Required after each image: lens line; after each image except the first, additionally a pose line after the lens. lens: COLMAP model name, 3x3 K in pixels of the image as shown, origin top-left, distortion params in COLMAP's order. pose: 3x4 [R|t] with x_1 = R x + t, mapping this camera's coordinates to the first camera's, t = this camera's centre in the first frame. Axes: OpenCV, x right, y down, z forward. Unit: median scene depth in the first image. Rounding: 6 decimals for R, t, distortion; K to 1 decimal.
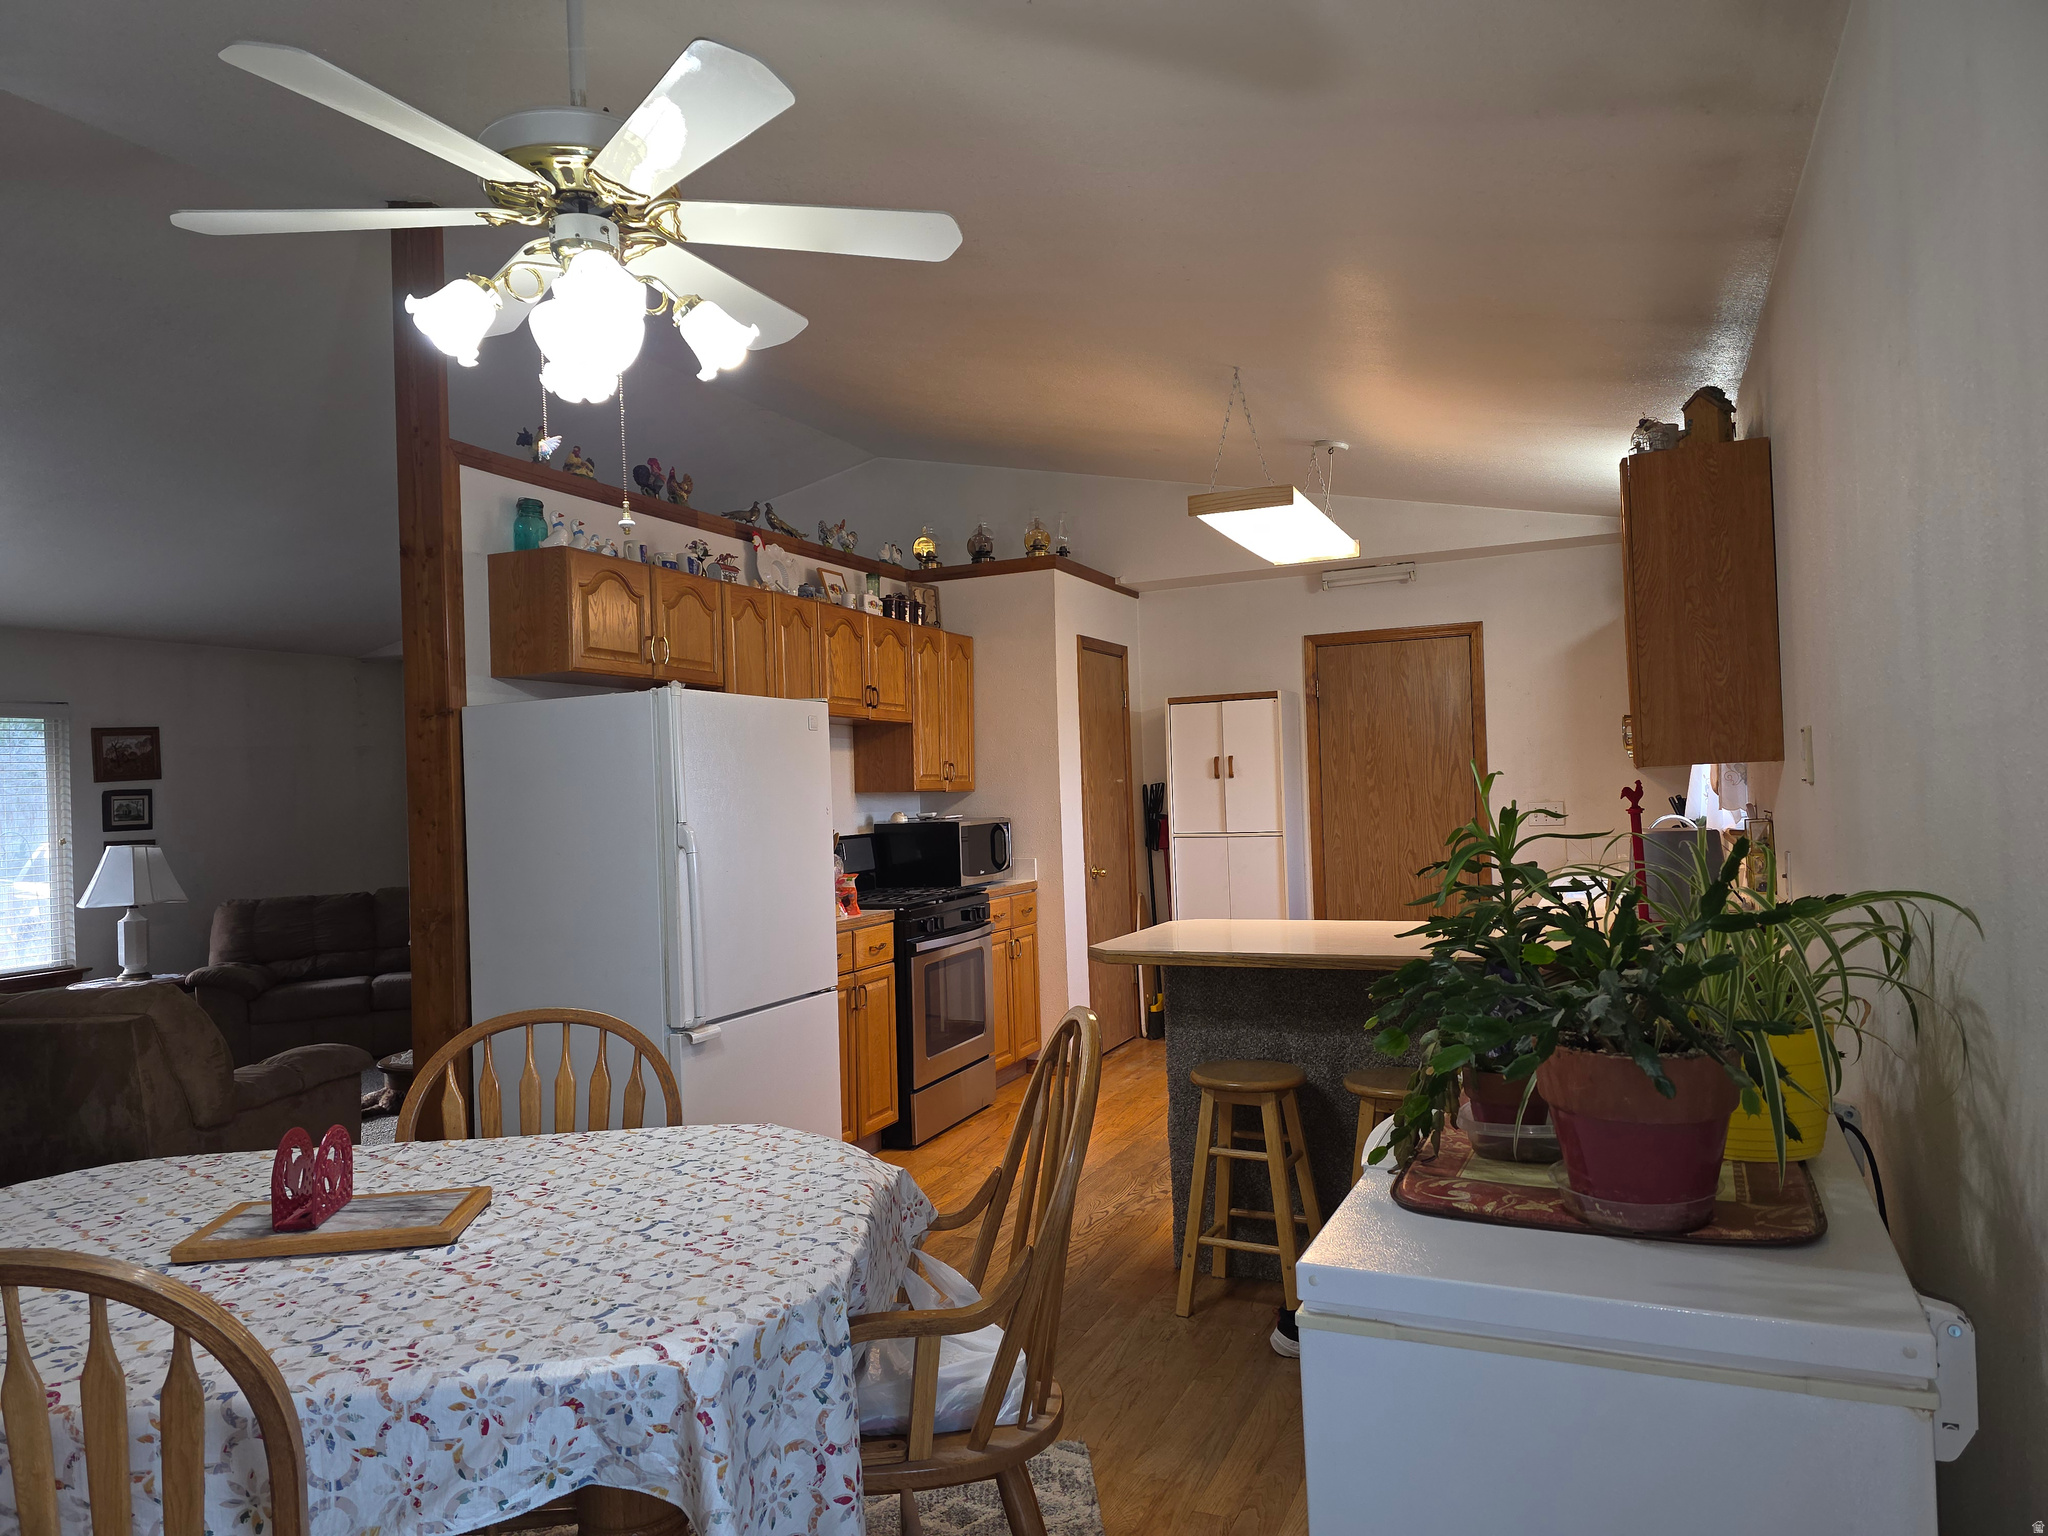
lens RADIAL K [[1356.6, 0, 1031.6], [0, 1356.6, 777.0], [0, 0, 1]] dist [0.076006, -0.066548]
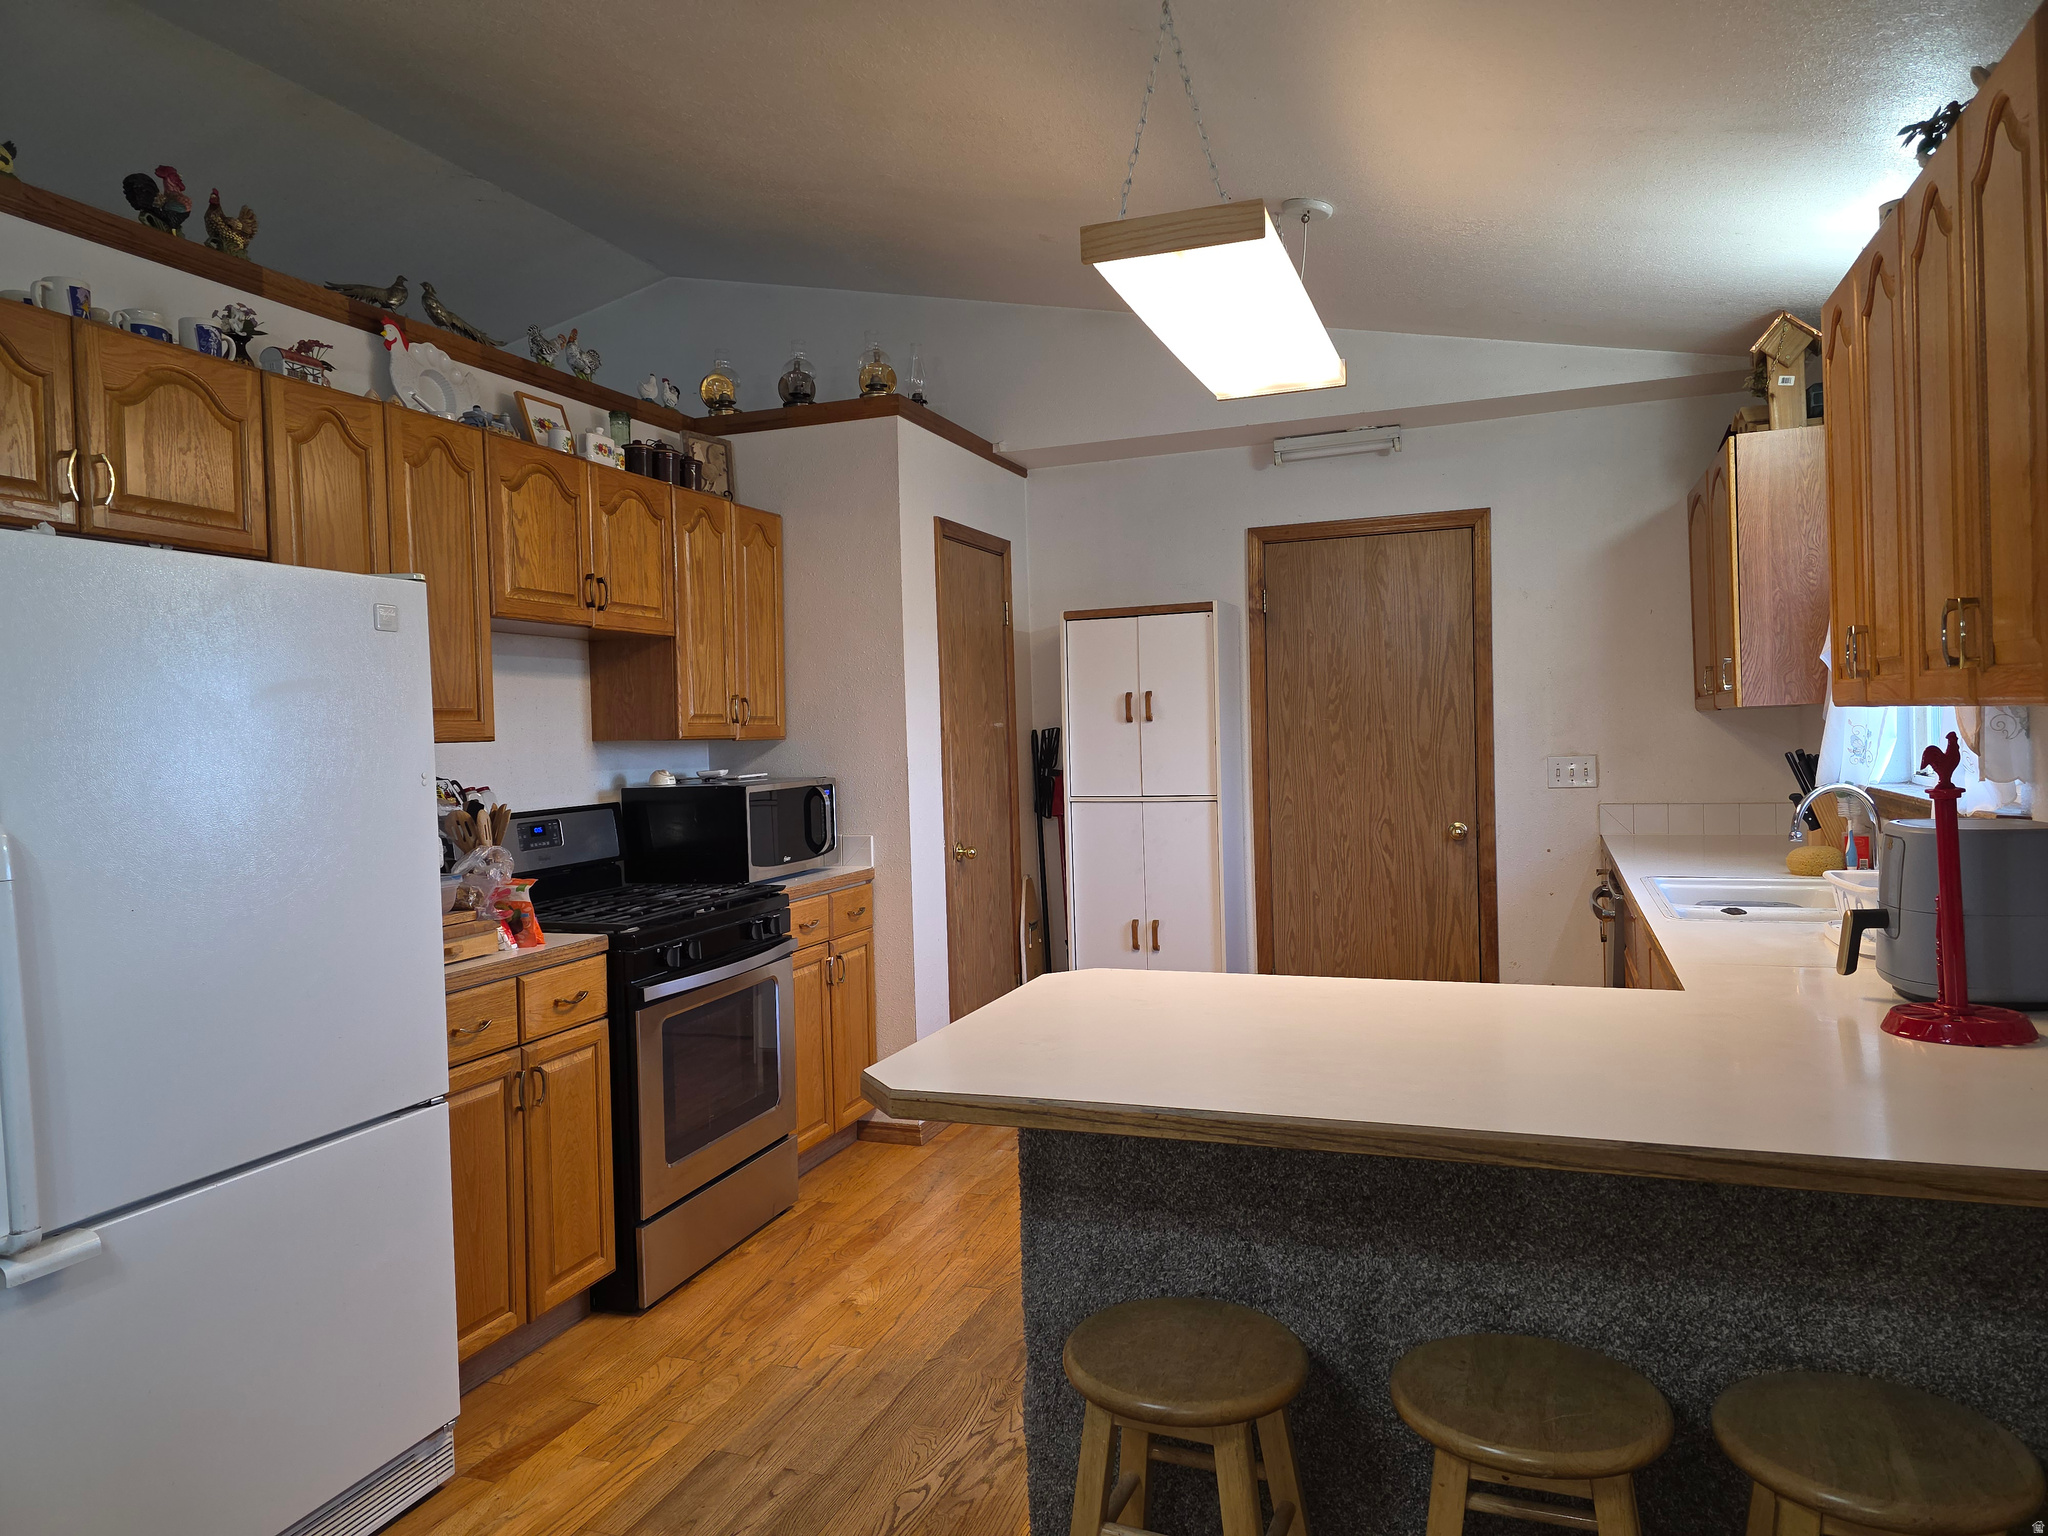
lens RADIAL K [[1371.7, 0, 1052.9], [0, 1371.7, 819.7], [0, 0, 1]] dist [0.006807, -0.001034]
pose [[0.996887, -0.001270, 0.078832, 0.042684], [-0.004580, 0.997249, 0.073981, -0.000873], [-0.078709, -0.074112, 0.994139, 0.305414]]
